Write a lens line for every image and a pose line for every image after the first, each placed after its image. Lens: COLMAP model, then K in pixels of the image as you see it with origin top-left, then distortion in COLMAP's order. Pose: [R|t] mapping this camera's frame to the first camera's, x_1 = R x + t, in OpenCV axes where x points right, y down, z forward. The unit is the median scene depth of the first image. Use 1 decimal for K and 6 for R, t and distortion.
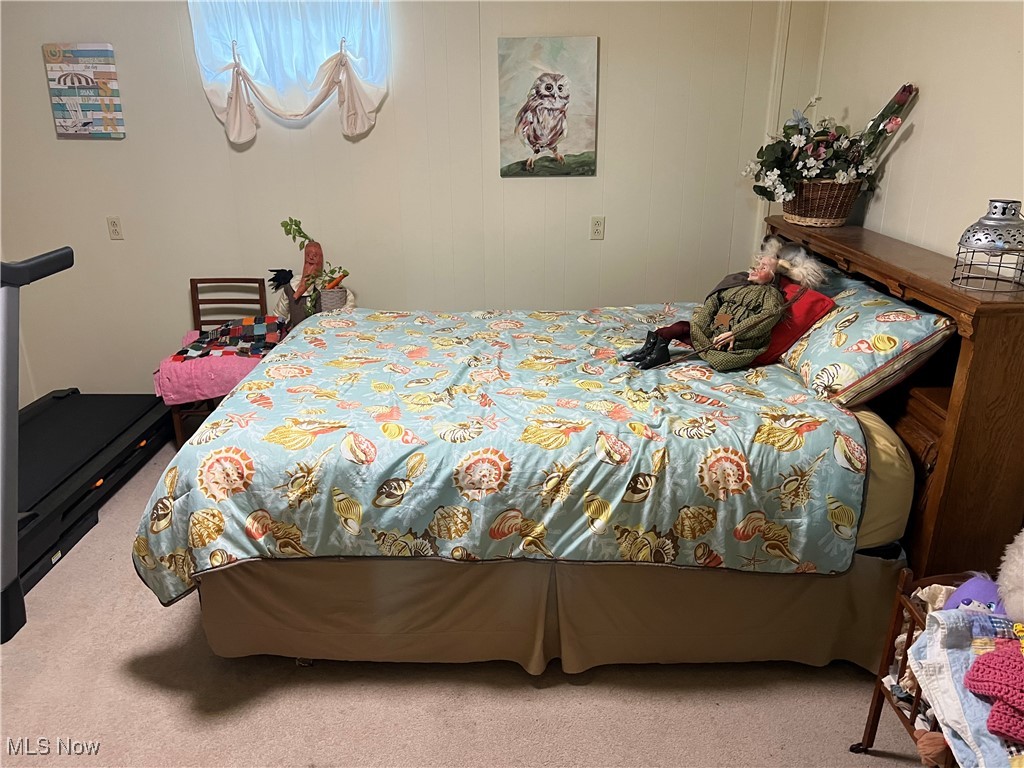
lens RADIAL K [[775.0, 0, 510.0], [0, 775.0, 382.4], [0, 0, 1]] dist [0.045452, -0.052952]
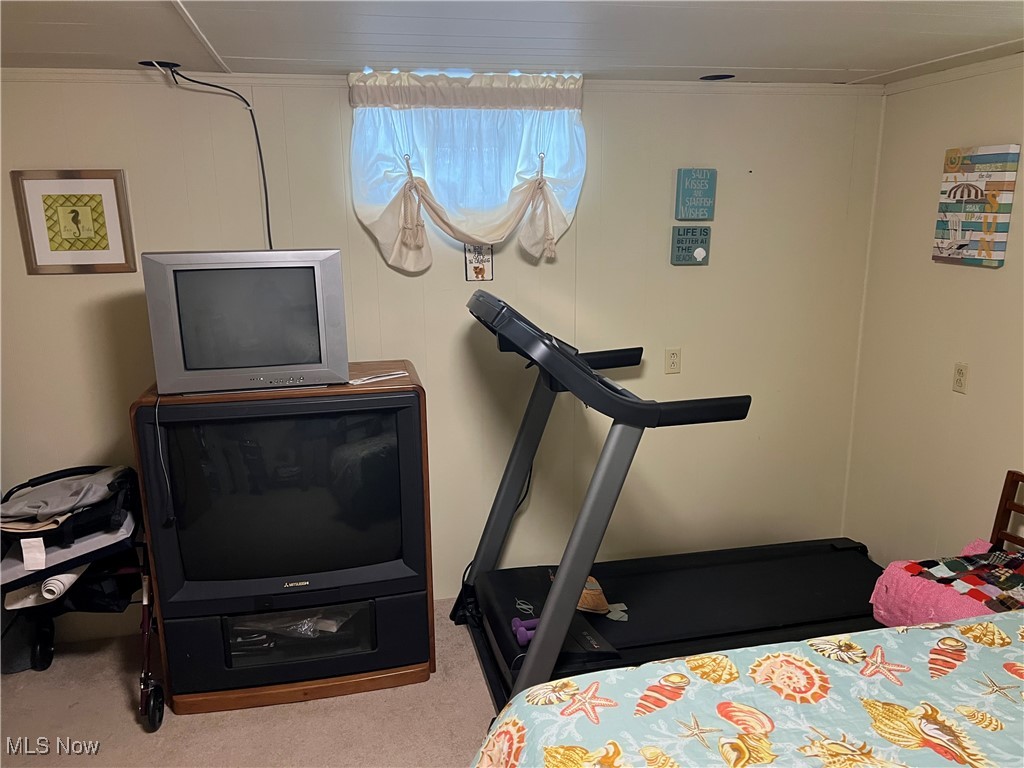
lens RADIAL K [[775.0, 0, 512.0], [0, 775.0, 388.5], [0, 0, 1]] dist [0.045452, -0.052952]
pose [[0.215029, 0.222948, -0.950819, 0.139740], [-0.308856, 0.939148, 0.150363, -0.178046], [0.926483, 0.261334, 0.270803, 0.414101]]
